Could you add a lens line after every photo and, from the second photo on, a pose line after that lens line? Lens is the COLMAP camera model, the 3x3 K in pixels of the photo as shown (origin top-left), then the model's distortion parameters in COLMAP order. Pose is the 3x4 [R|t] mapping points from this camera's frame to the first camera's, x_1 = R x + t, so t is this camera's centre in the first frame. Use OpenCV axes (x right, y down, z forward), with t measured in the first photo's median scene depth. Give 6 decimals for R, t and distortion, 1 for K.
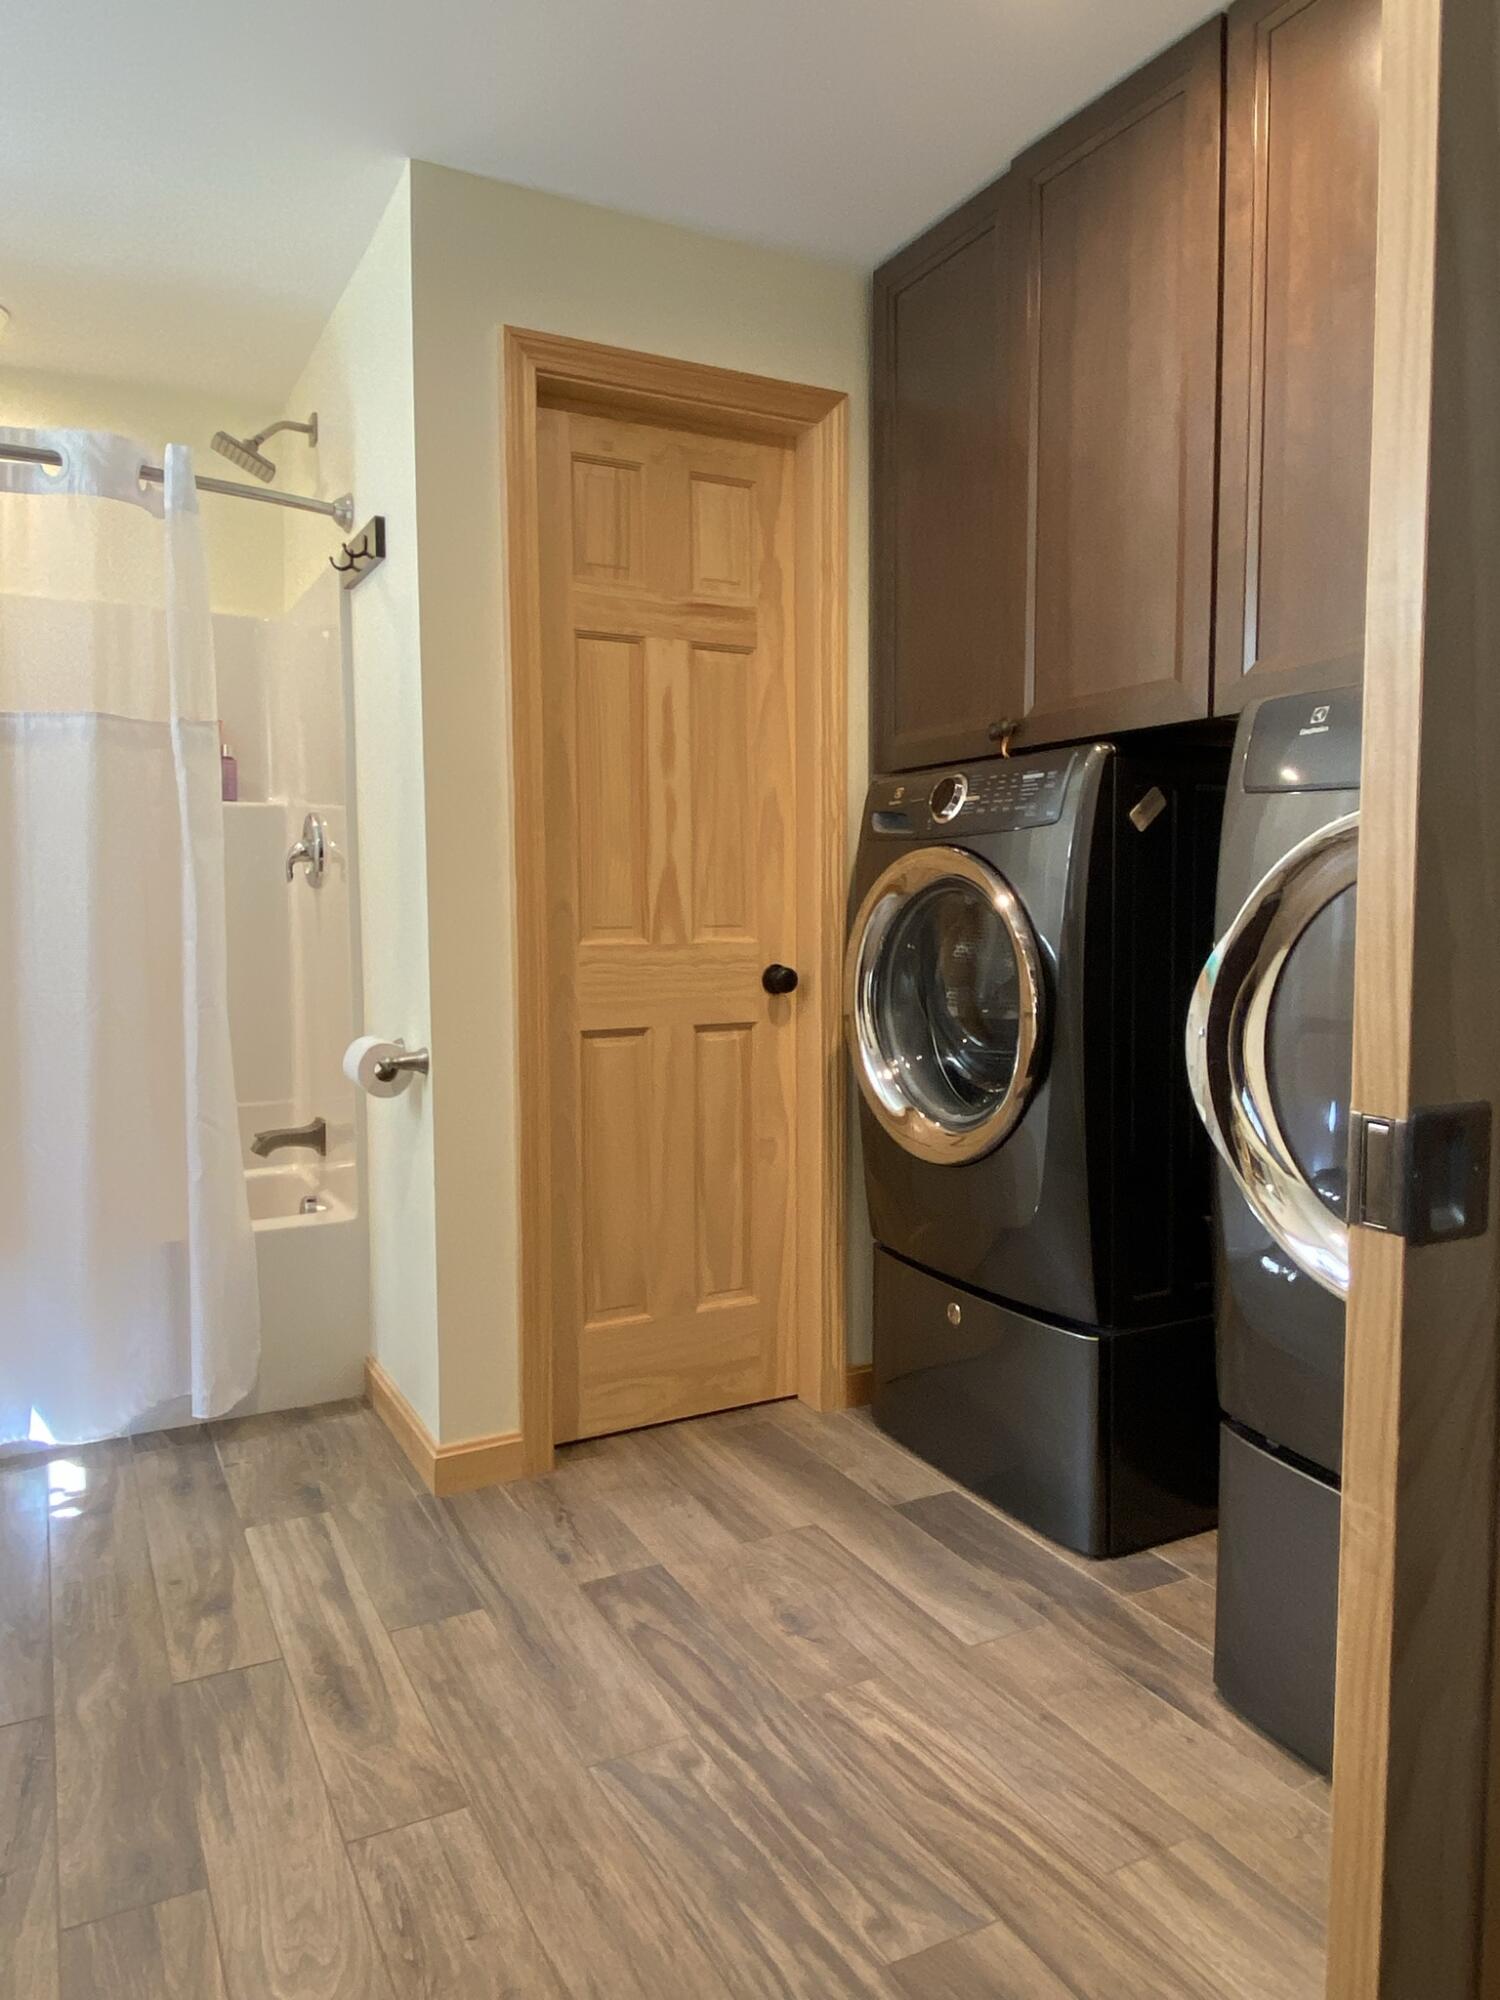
lens RADIAL K [[1346.1, 0, 748.1], [0, 1346.1, 1002.3], [0, 0, 1]] dist [0.004617, 0.000789]
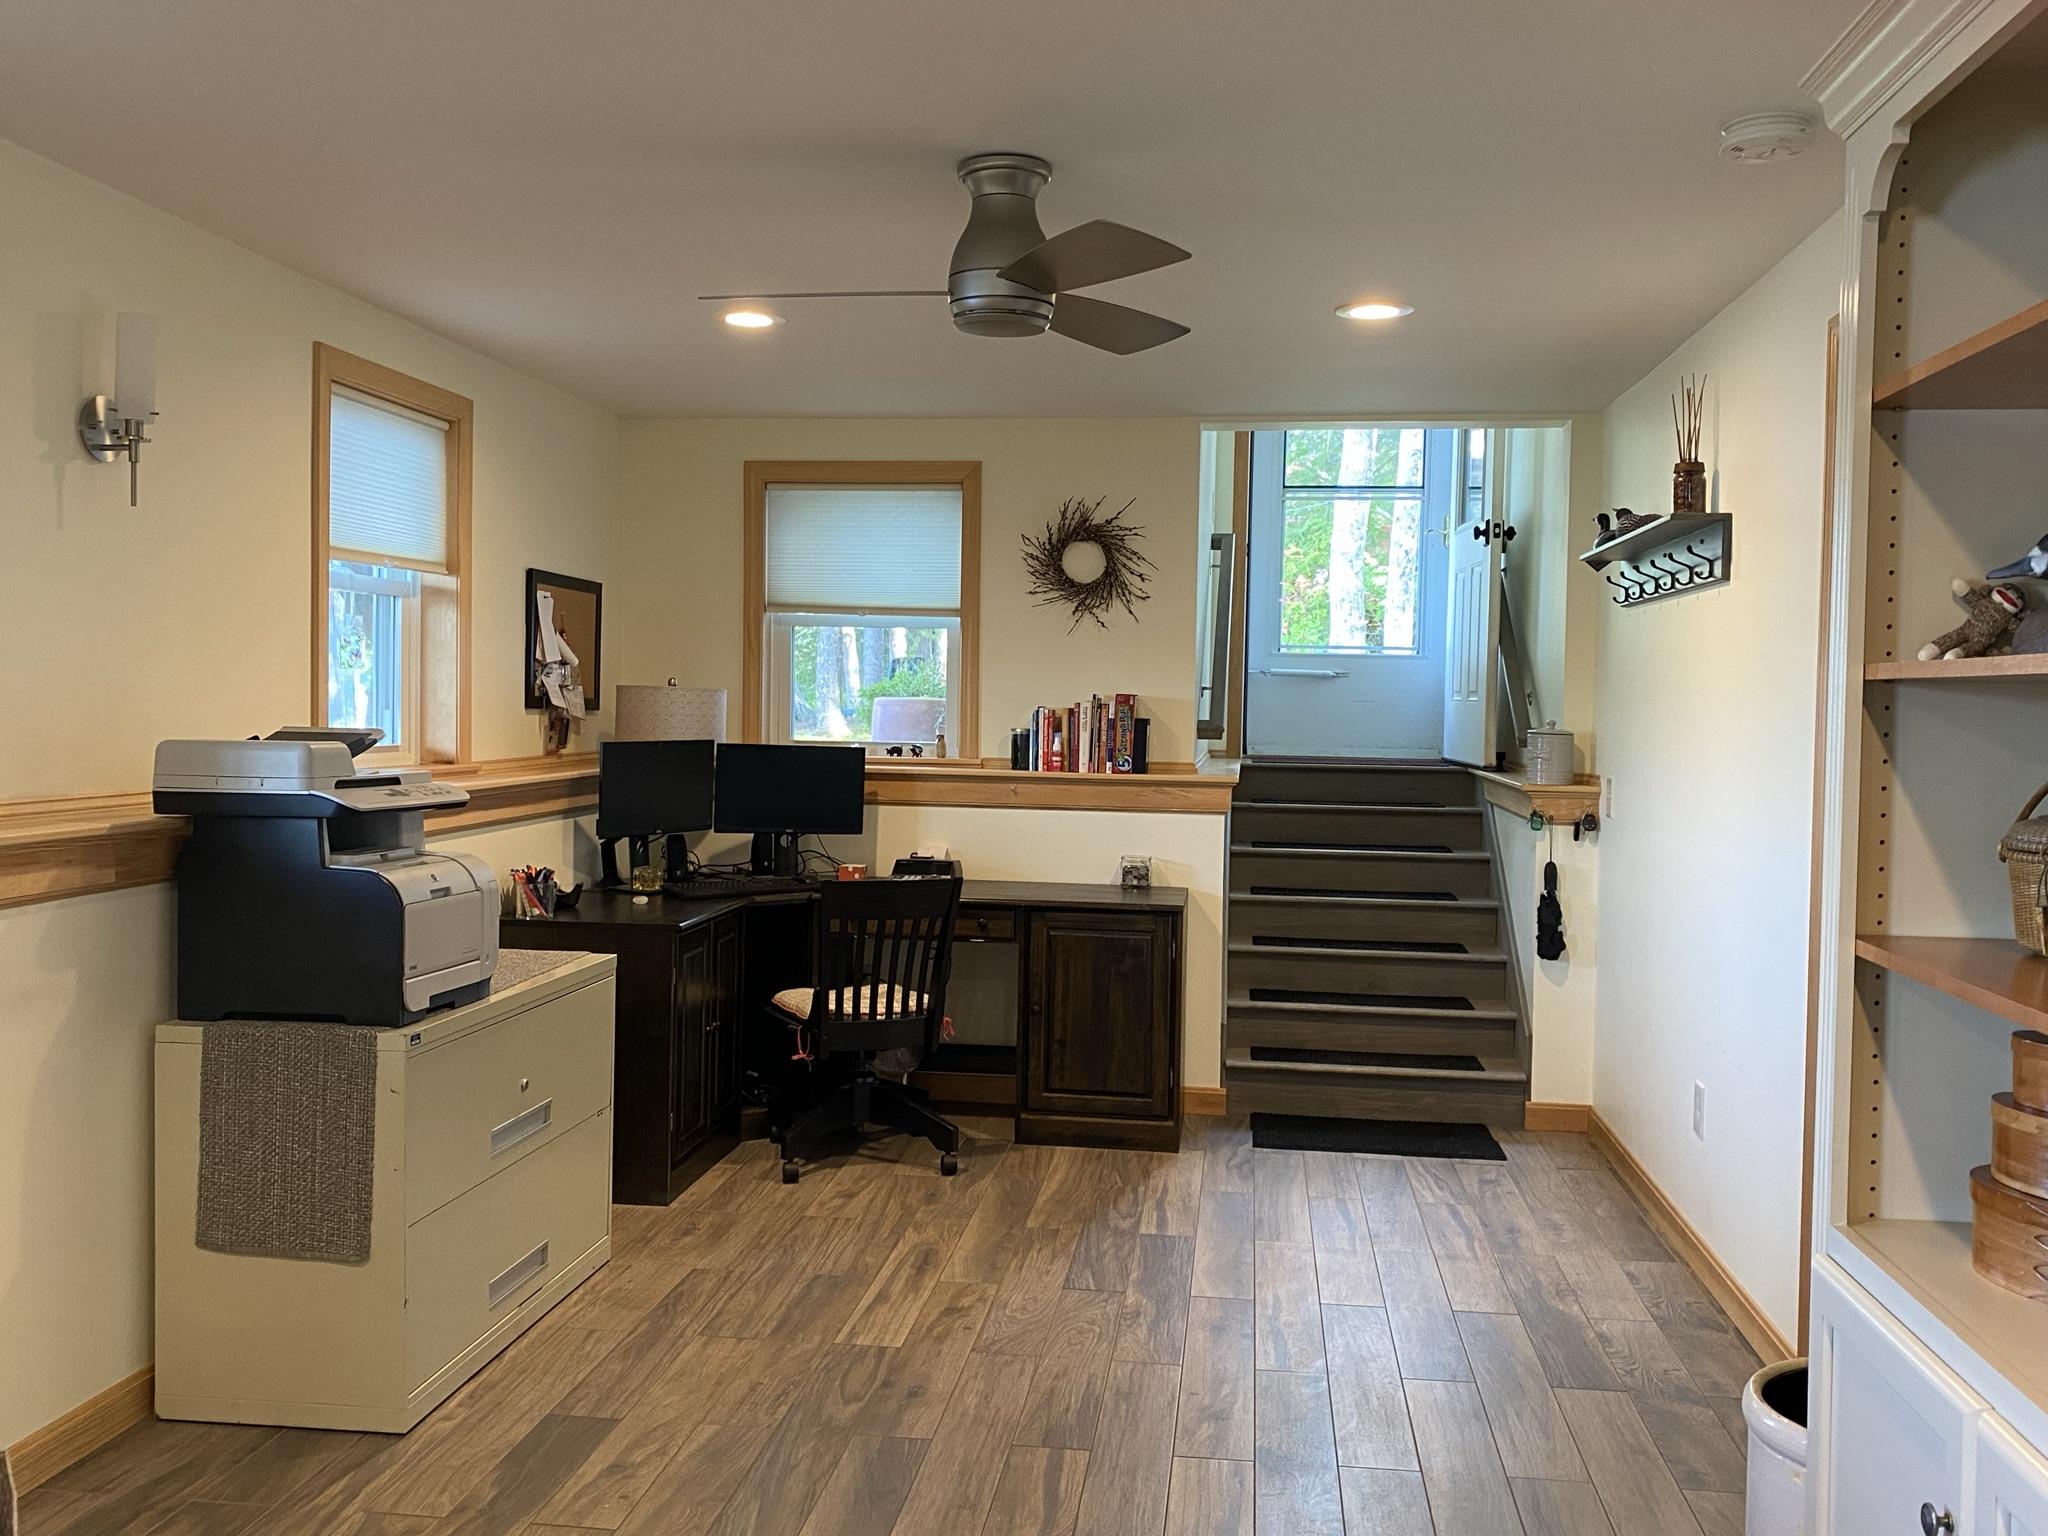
lens RADIAL K [[1790.3, 0, 1023.2], [0, 1790.3, 766.4], [0, 0, 1]] dist [-0.002845, -0.001280]
pose [[-0.818661, -0.040591, 0.572841, -1.545869], [0.014079, 0.995780, 0.090681, -0.315226], [-0.574105, 0.082302, -0.814635, 2.490321]]
